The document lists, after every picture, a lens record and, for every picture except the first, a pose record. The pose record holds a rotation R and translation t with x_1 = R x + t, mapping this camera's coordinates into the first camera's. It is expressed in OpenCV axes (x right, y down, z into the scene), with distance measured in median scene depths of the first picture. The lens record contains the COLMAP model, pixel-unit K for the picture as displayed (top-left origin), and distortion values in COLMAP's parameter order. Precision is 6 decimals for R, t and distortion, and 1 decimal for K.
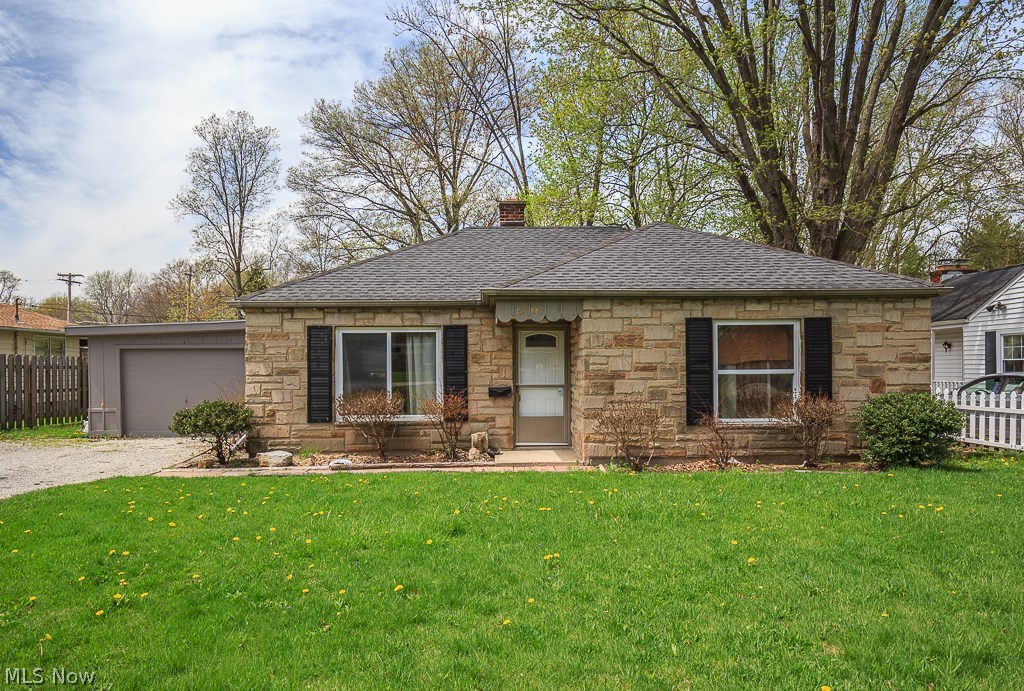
lens RADIAL K [[654.8, 0, 512.0], [0, 654.8, 345.5], [0, 0, 1]] dist [0.006796, 0.001145]
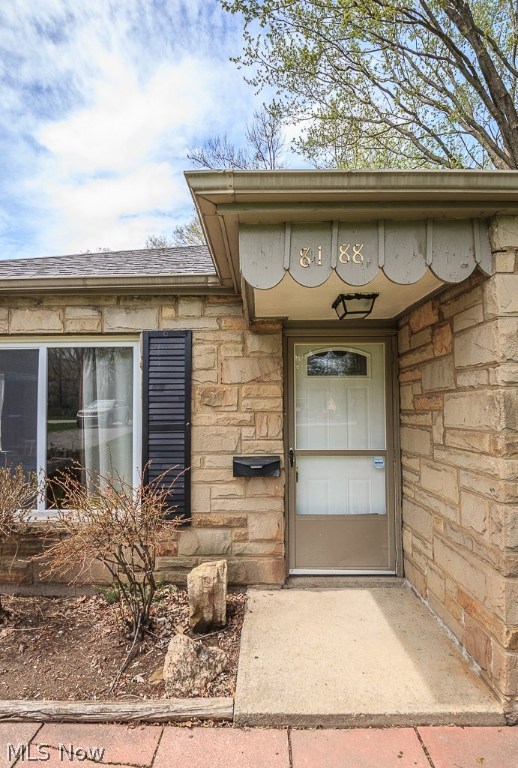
lens RADIAL K [[365.3, 0, 259.0], [0, 365.3, 384.0], [0, 0, 1]] dist [0.000873, -0.006546]
pose [[0.998580, -0.001101, -0.053265, -0.002294], [-0.000241, 0.999683, -0.025177, 0.016712], [0.053275, 0.025154, 0.998263, 0.732878]]
